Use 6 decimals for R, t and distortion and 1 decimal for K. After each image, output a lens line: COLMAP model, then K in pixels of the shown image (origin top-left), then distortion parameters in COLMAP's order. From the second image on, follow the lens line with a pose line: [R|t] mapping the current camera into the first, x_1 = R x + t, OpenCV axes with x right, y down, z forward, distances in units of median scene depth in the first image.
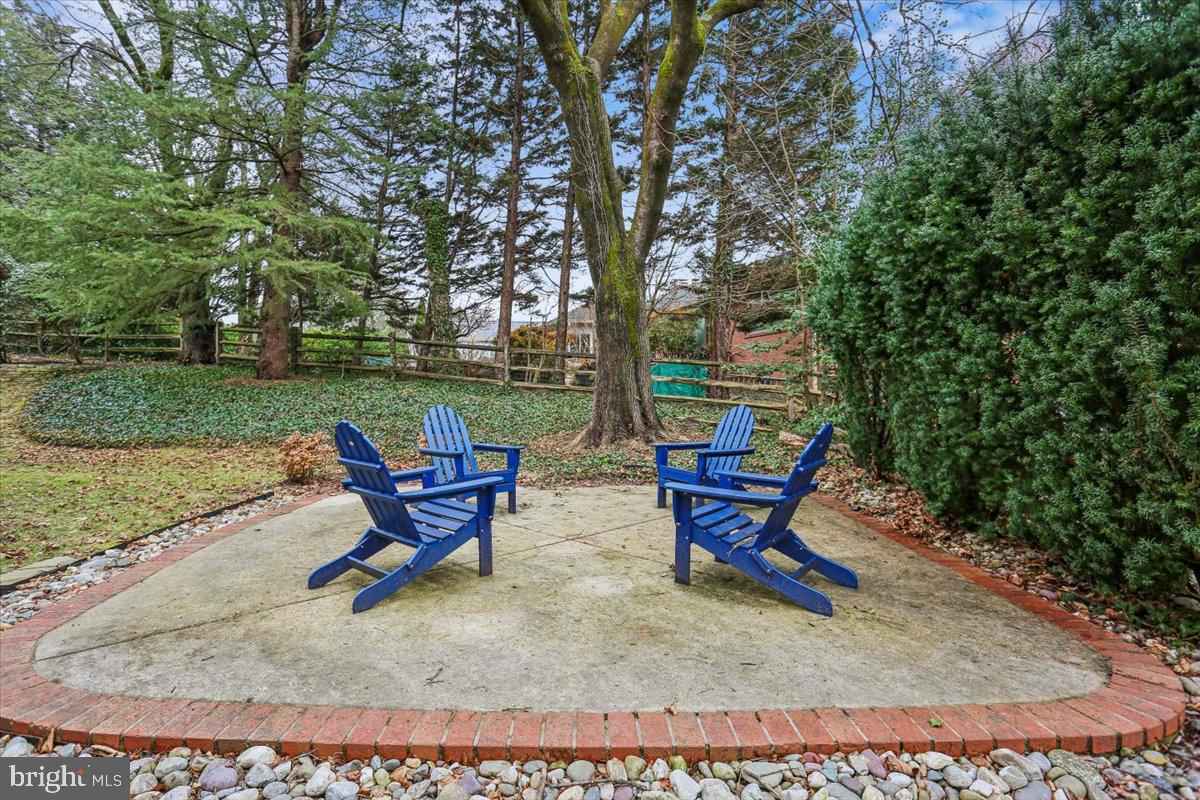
lens RADIAL K [[627.6, 0, 599.2], [0, 627.6, 408.1], [0, 0, 1]] dist [-0.079427, 0.036979]
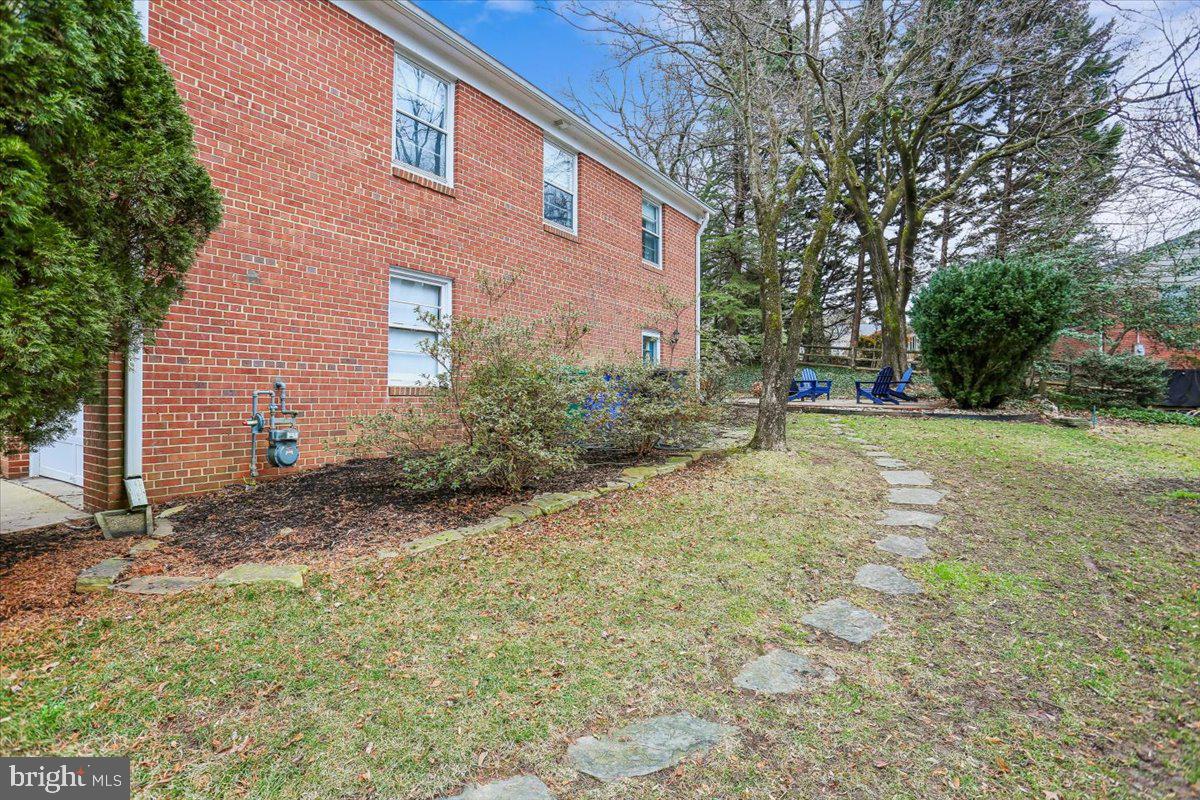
lens RADIAL K [[589.4, 0, 600.9], [0, 589.4, 390.3], [0, 0, 1]] dist [-0.074455, 0.035023]
pose [[0.811108, 0.005222, -0.584873, 0.226292], [-0.016514, 0.999766, -0.013975, 0.057176], [0.584663, 0.020994, 0.811004, -0.733025]]
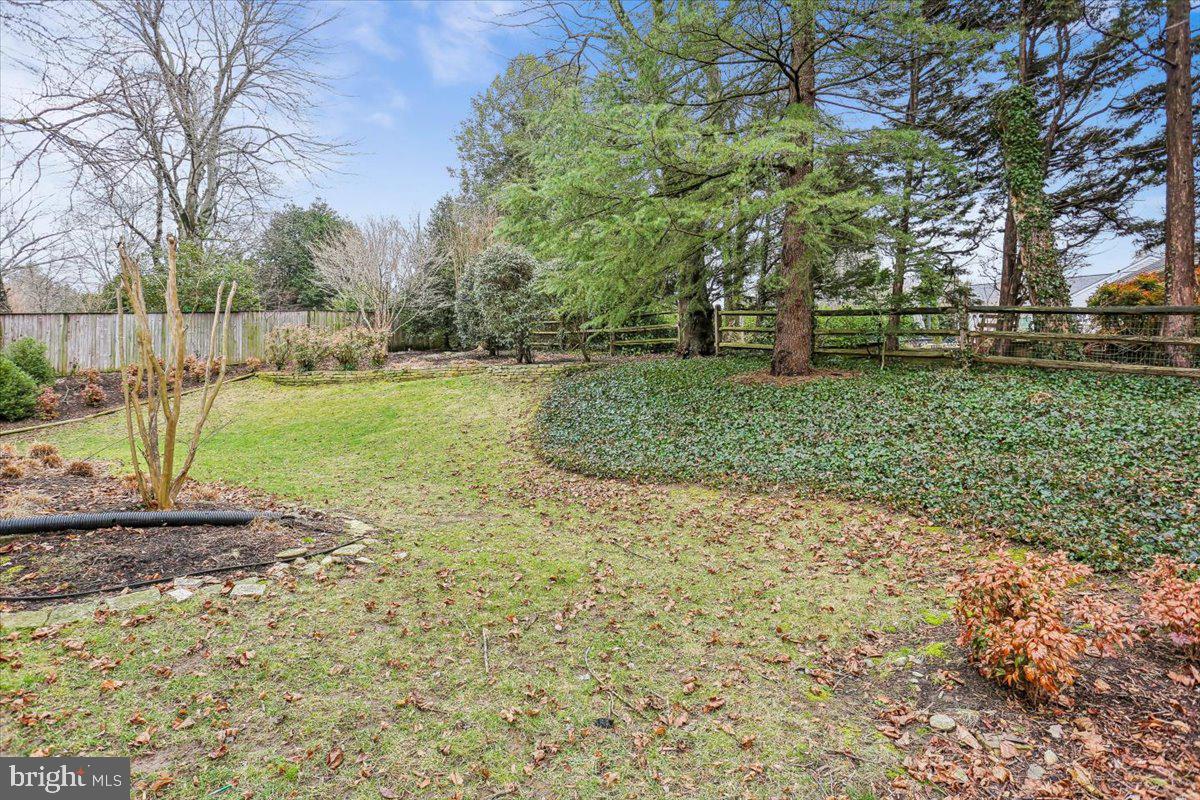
lens RADIAL K [[589.4, 0, 600.9], [0, 589.4, 390.3], [0, 0, 1]] dist [-0.074455, 0.035023]
pose [[0.758580, 0.000269, -0.651580, -0.230863], [0.007724, 0.999926, 0.009405, -0.034256], [0.651534, -0.012168, 0.758522, 0.295950]]
